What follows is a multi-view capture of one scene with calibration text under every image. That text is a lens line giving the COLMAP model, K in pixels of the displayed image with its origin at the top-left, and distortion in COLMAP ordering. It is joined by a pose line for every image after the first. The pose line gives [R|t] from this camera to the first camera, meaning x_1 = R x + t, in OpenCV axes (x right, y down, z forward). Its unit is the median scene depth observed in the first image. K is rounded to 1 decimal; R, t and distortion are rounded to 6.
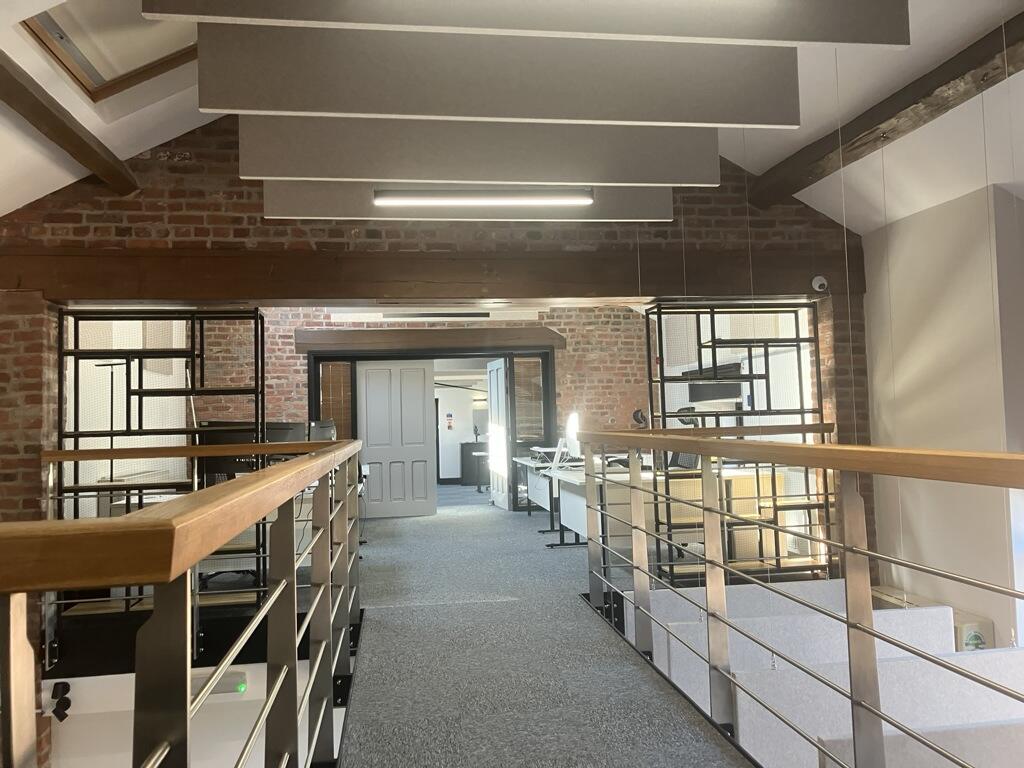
lens RADIAL K [[851.4, 0, 506.4], [0, 851.4, 380.4], [0, 0, 1]] dist [0.023125, -0.011413]
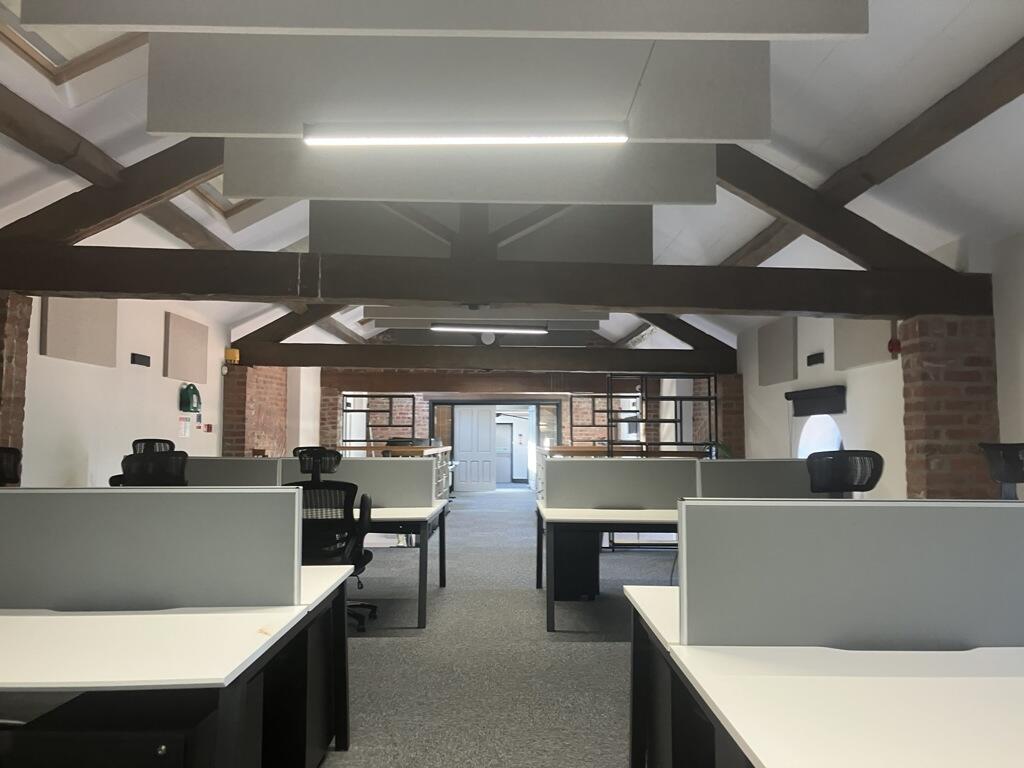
lens RADIAL K [[851.4, 0, 506.4], [0, 851.4, 380.4], [0, 0, 1]] dist [0.023125, -0.011413]
pose [[0.991630, 0.020094, -0.127536, 0.283430], [-0.022638, 0.999572, -0.018528, -0.075576], [0.127109, 0.021260, 0.991661, -1.368956]]
